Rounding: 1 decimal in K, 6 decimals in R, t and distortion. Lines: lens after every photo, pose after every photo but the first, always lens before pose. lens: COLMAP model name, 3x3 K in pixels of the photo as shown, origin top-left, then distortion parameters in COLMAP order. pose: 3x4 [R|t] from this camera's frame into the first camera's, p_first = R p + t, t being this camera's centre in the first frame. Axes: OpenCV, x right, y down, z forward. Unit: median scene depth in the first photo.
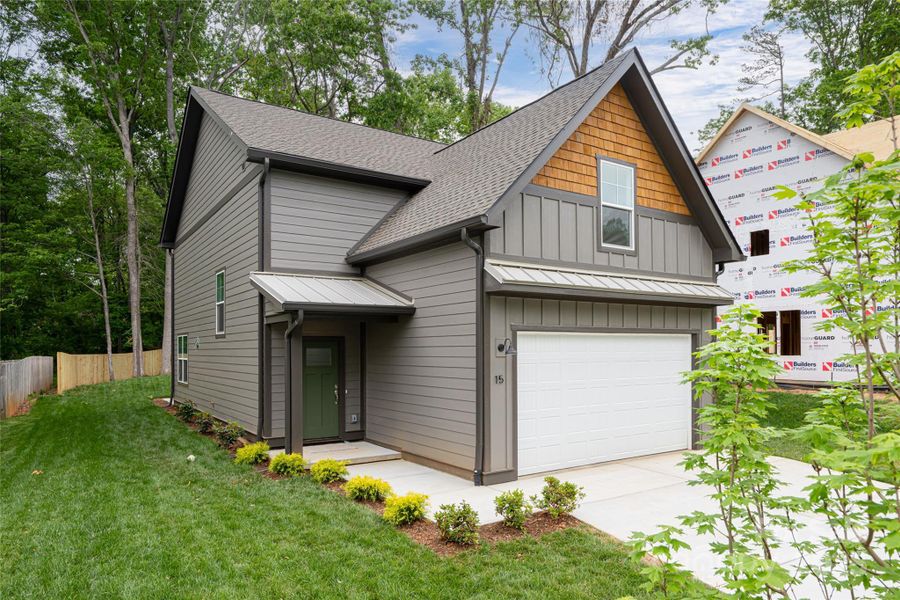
lens RADIAL K [[605.8, 0, 449.1], [0, 605.8, 345.0], [0, 0, 1]] dist [0.000164, 0.000706]
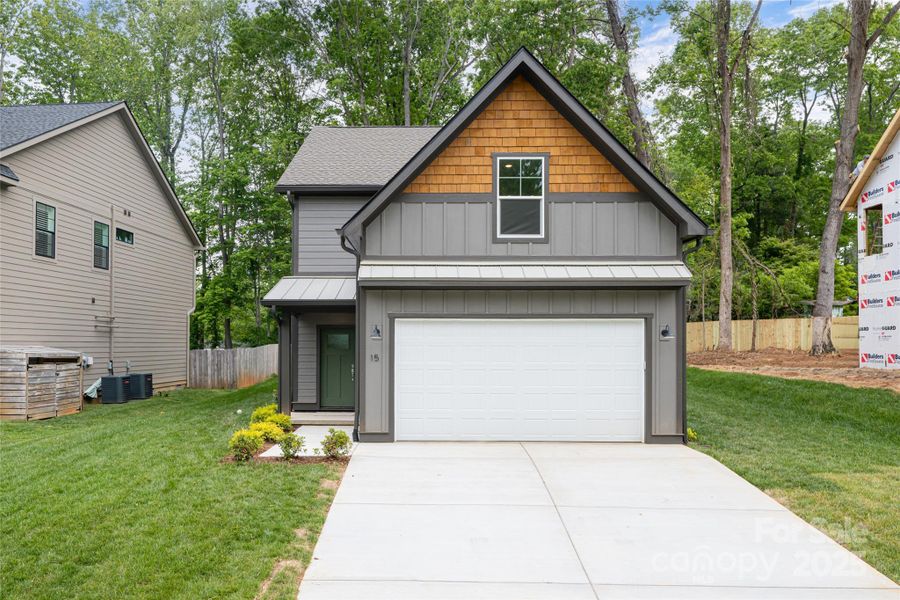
lens RADIAL K [[757.4, 0, 450.8], [0, 757.4, 332.2], [0, 0, 1]] dist [-0.002372, -0.002862]
pose [[0.808068, -0.005200, -0.589066, 0.929692], [-0.000656, 0.999952, -0.009728, 0.016492], [0.589088, 0.008248, 0.808027, -0.124734]]
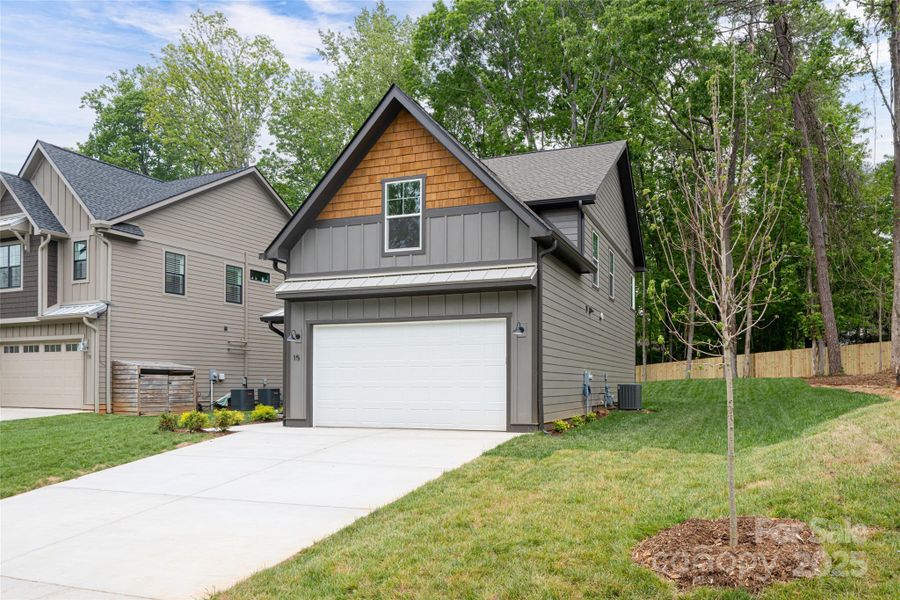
lens RADIAL K [[750.1, 0, 449.5], [0, 750.1, 378.4], [0, 0, 1]] dist [-0.002244, 0.000342]
pose [[0.536664, -0.003580, -0.843789, 1.542602], [0.005727, 0.999983, -0.000600, 0.092455], [0.843777, -0.004511, 0.536675, 0.268115]]
